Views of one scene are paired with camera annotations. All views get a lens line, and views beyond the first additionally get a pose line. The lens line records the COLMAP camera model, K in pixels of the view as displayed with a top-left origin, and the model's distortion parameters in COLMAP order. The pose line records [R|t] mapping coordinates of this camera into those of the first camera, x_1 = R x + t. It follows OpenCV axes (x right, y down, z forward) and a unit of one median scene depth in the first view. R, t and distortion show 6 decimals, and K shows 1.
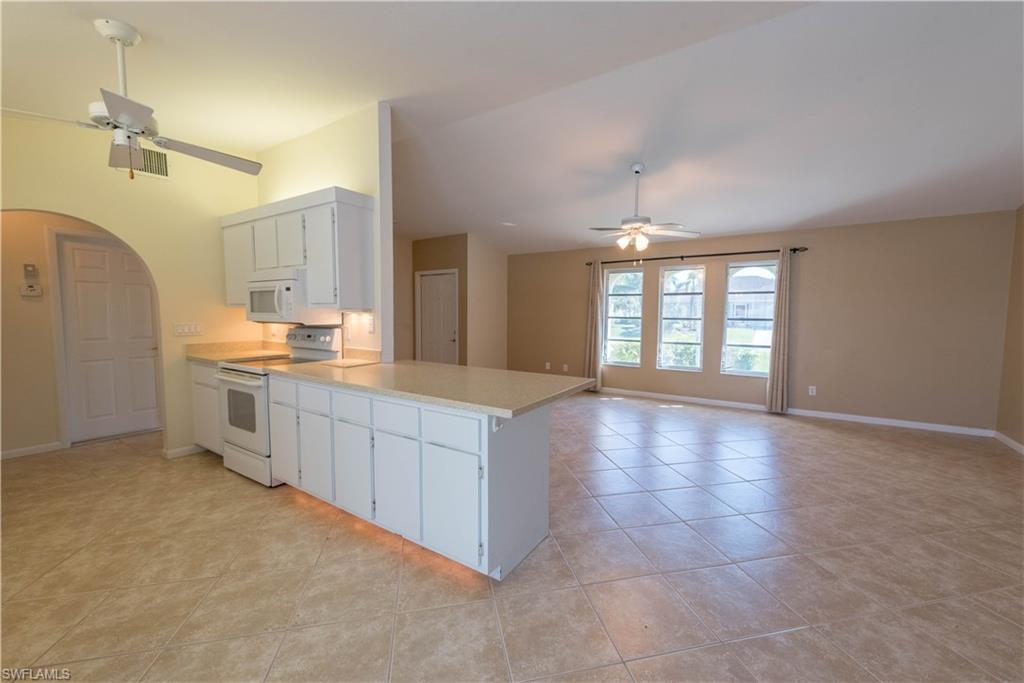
lens RADIAL K [[401.2, 0, 518.5], [0, 401.2, 341.5], [0, 0, 1]] dist [0.010123, -0.002823]
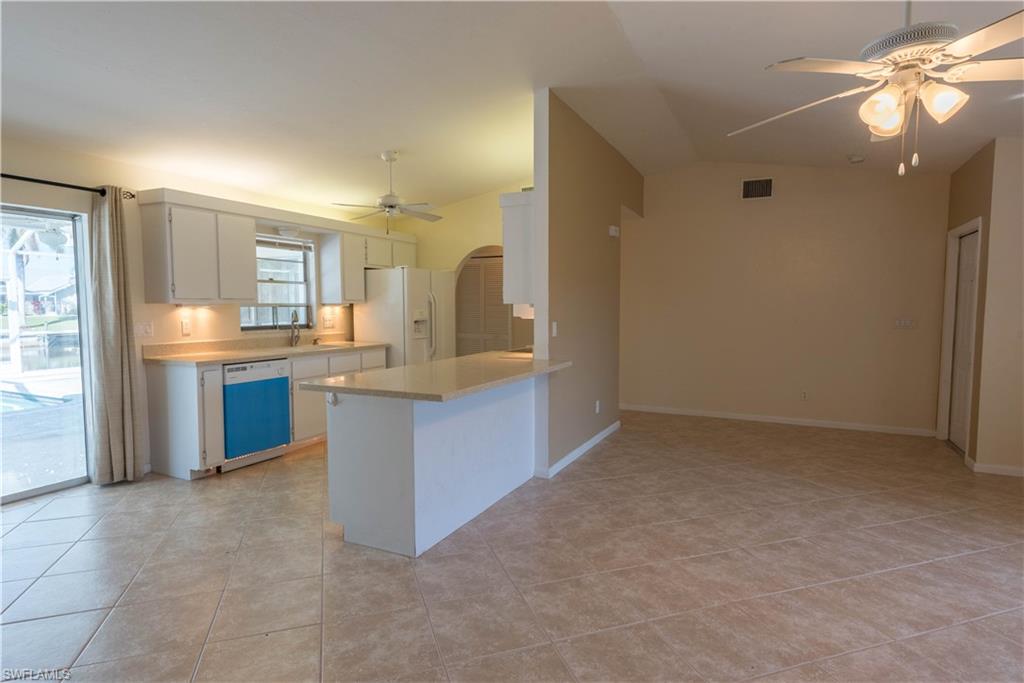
lens RADIAL K [[545.9, 0, 514.8], [0, 545.9, 345.2], [0, 0, 1]] dist [0.023232, -0.009110]
pose [[0.112839, 0.067662, -0.991307, 0.956485], [-0.072819, 0.995559, 0.059663, -0.055893], [0.990941, 0.065453, 0.117265, 0.788936]]
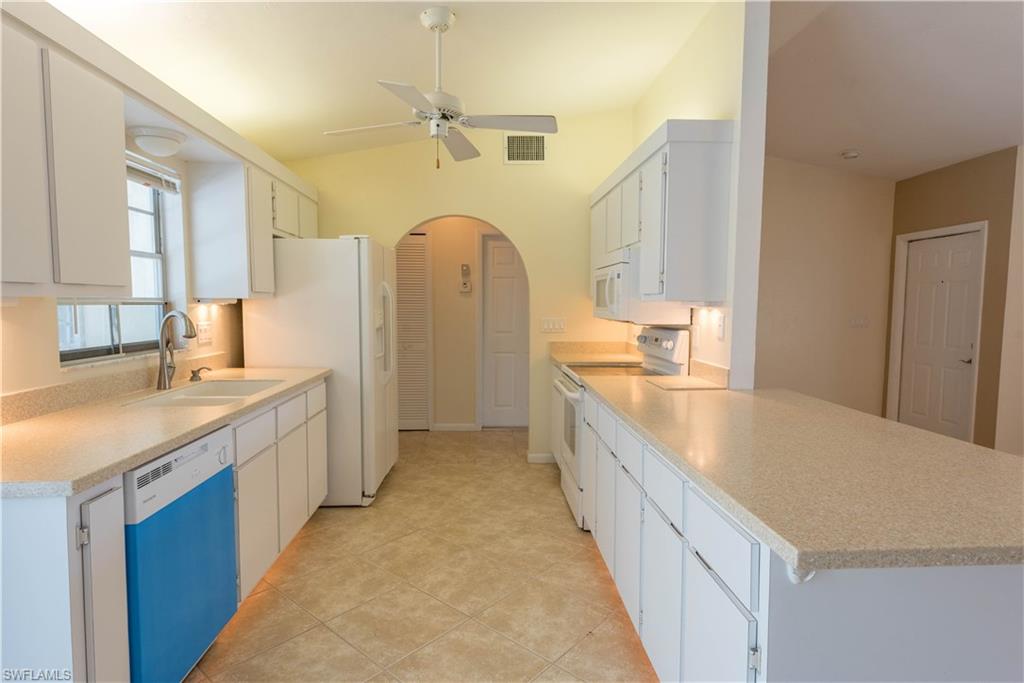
lens RADIAL K [[545.9, 0, 514.0], [0, 545.9, 341.0], [0, 0, 1]] dist [0.023232, -0.009110]
pose [[0.592006, 0.052801, -0.804202, 0.134343], [-0.060613, 0.997942, 0.020902, -0.017800], [0.803651, 0.036371, 0.593988, 0.231327]]
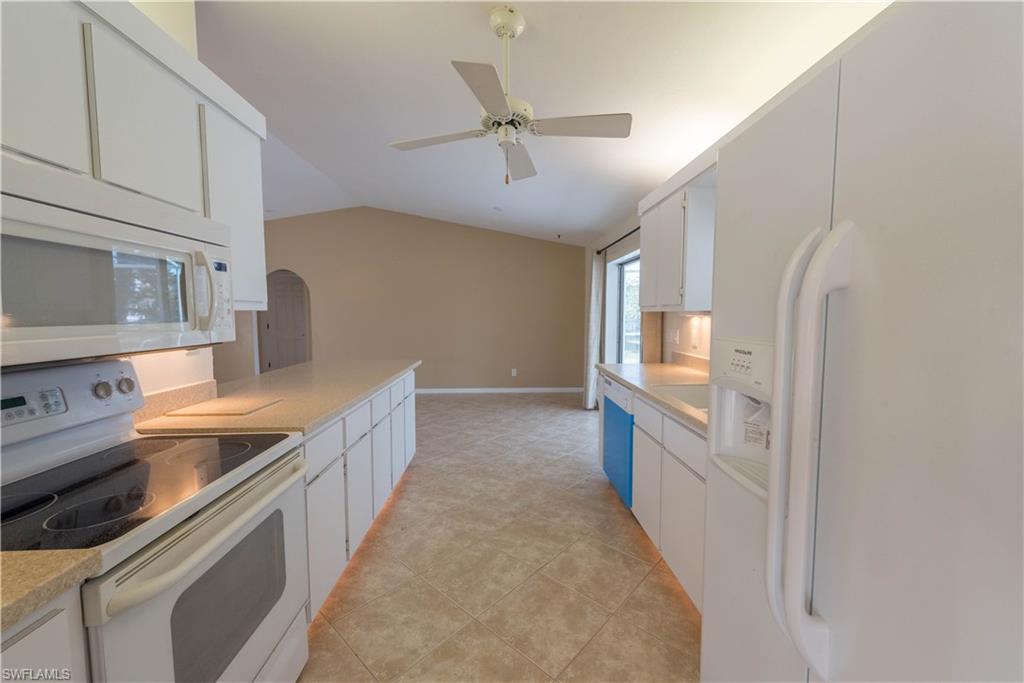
lens RADIAL K [[401.2, 0, 509.4], [0, 401.2, 341.6], [0, 0, 1]] dist [0.010123, -0.002823]
pose [[-0.565224, -0.065500, 0.822333, -1.081292], [0.059581, 0.990998, 0.119887, -0.079673], [-0.822783, 0.116758, -0.556234, 0.957052]]
